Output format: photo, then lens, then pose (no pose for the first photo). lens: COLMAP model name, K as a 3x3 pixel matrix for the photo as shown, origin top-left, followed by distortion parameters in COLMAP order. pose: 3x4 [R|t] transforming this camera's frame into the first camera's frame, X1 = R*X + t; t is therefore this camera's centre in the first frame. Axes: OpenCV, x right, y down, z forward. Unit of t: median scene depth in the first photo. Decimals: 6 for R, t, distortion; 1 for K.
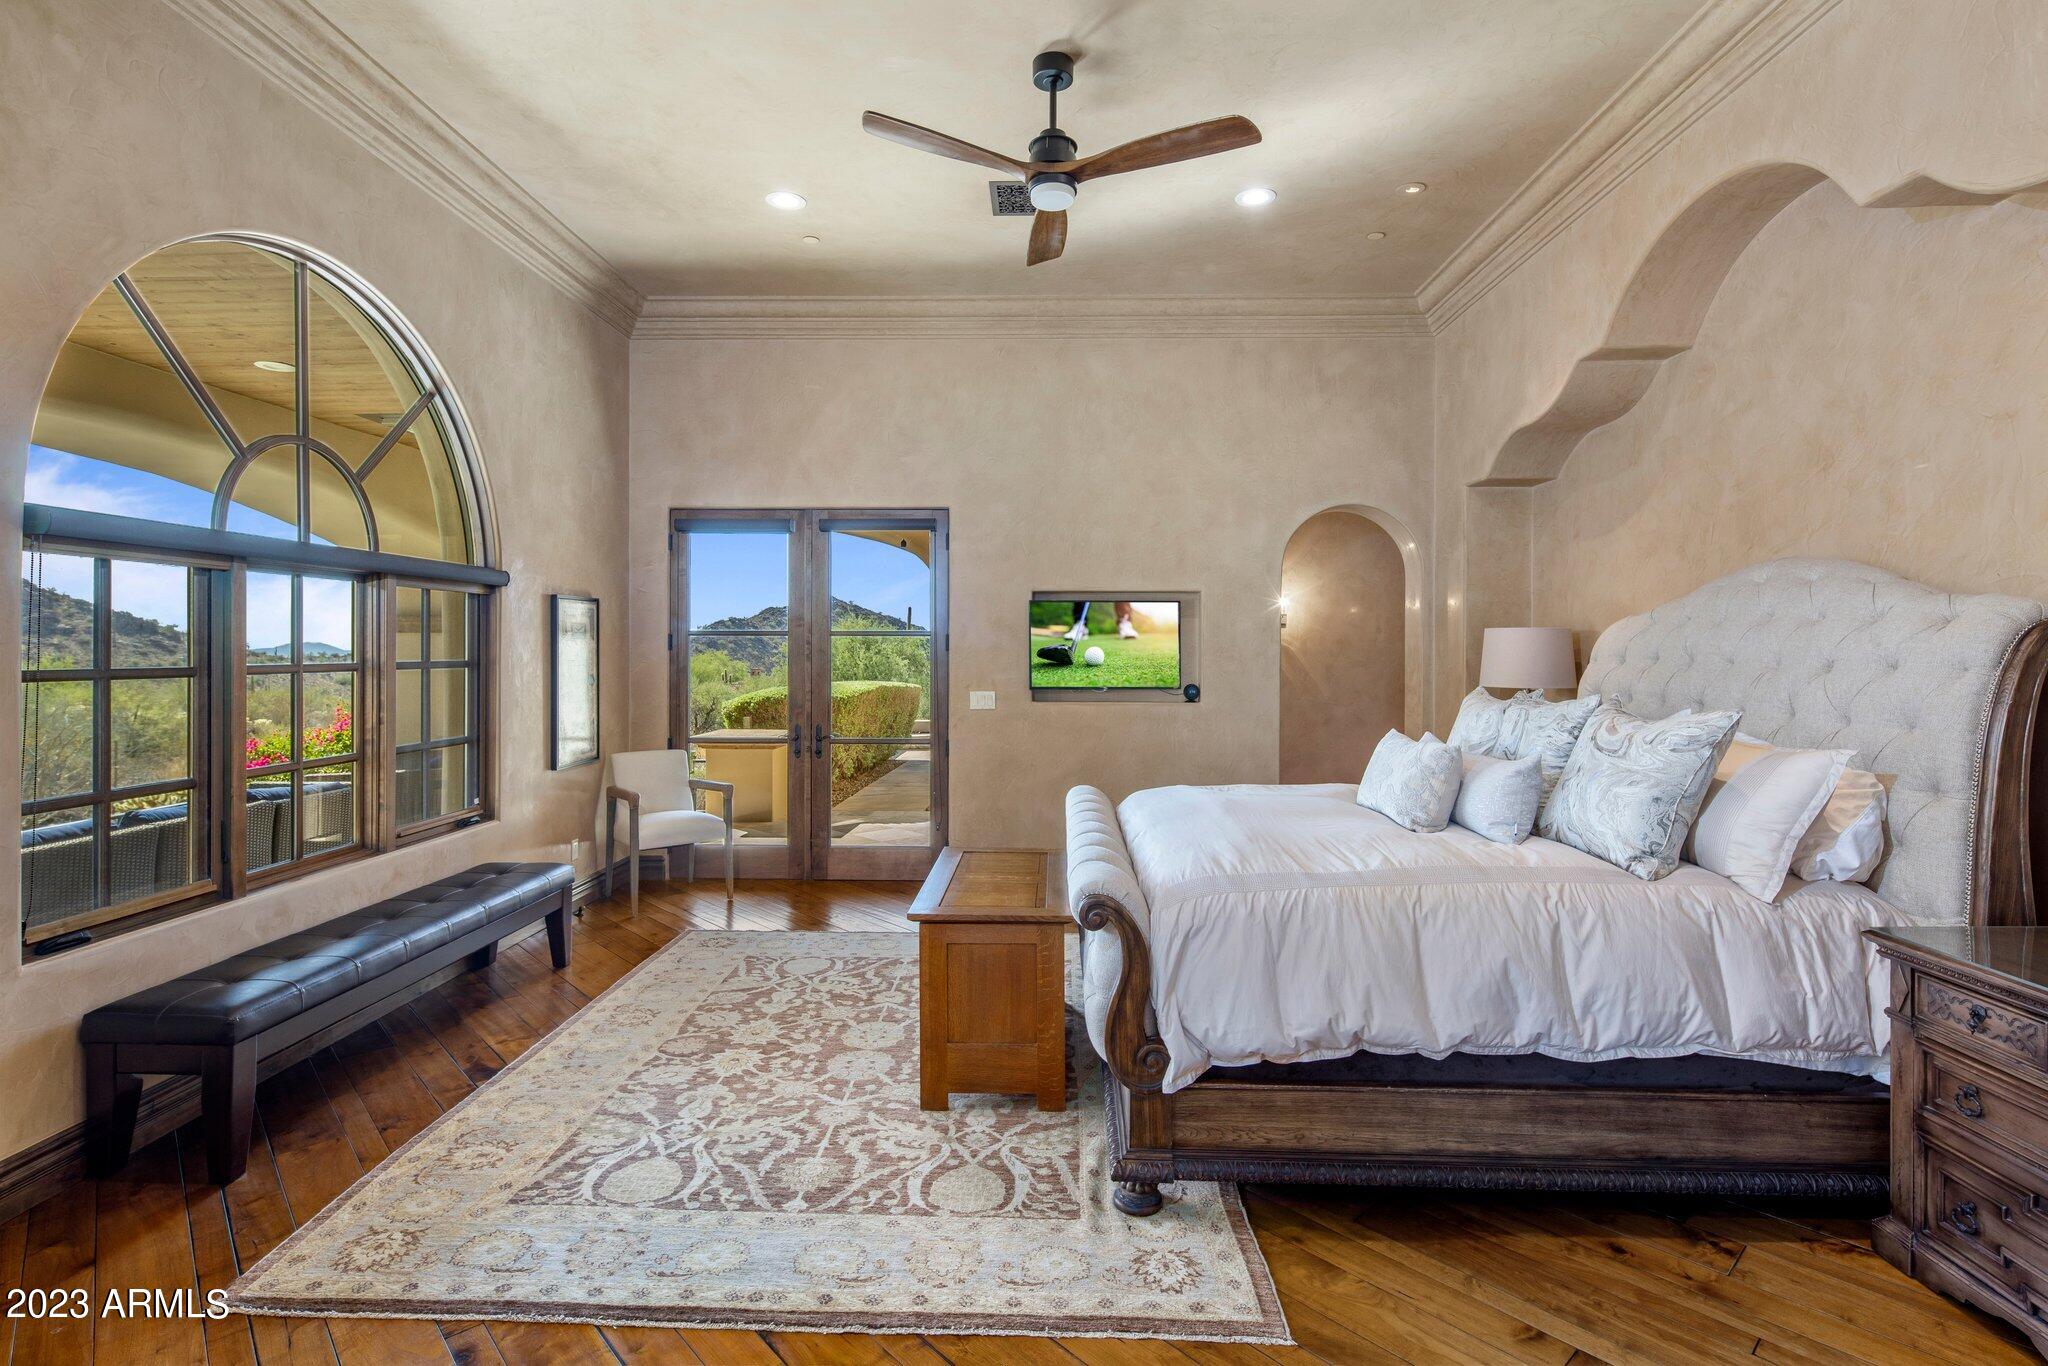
lens RADIAL K [[987.8, 0, 1025.1], [0, 987.8, 648.2], [0, 0, 1]] dist [0.000555, -0.000441]
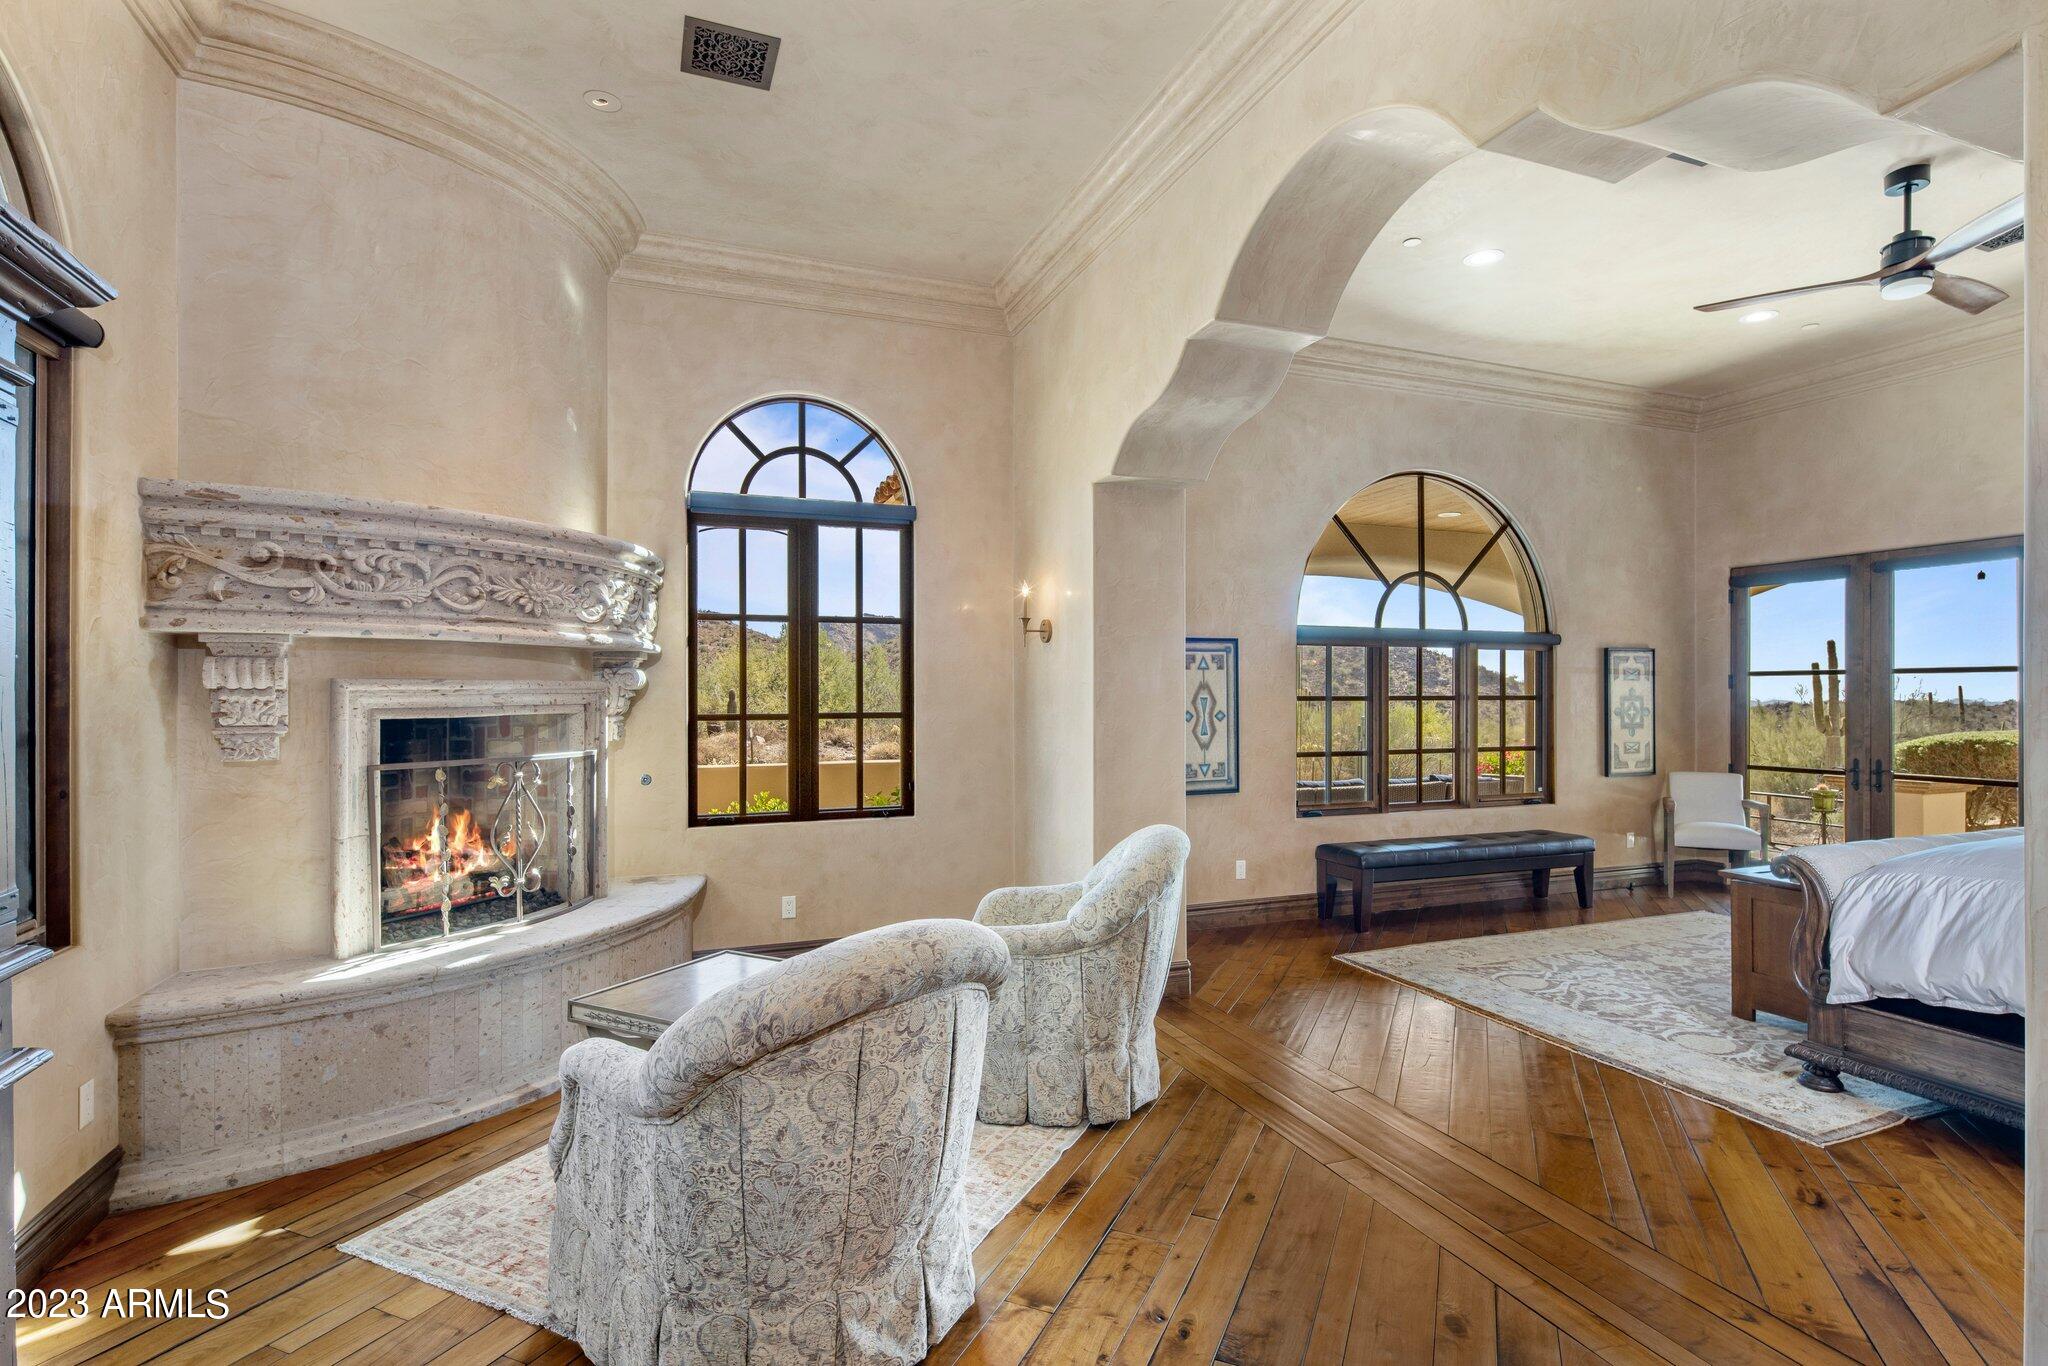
lens RADIAL K [[984.0, 0, 1030.9], [0, 984.0, 710.5], [0, 0, 1]] dist [0.002942, -0.000881]
pose [[0.391493, 0.013541, -0.920081, 0.641616], [0.000580, 0.999888, 0.014962, 0.015878], [0.920181, -0.006391, 0.391442, -0.366549]]
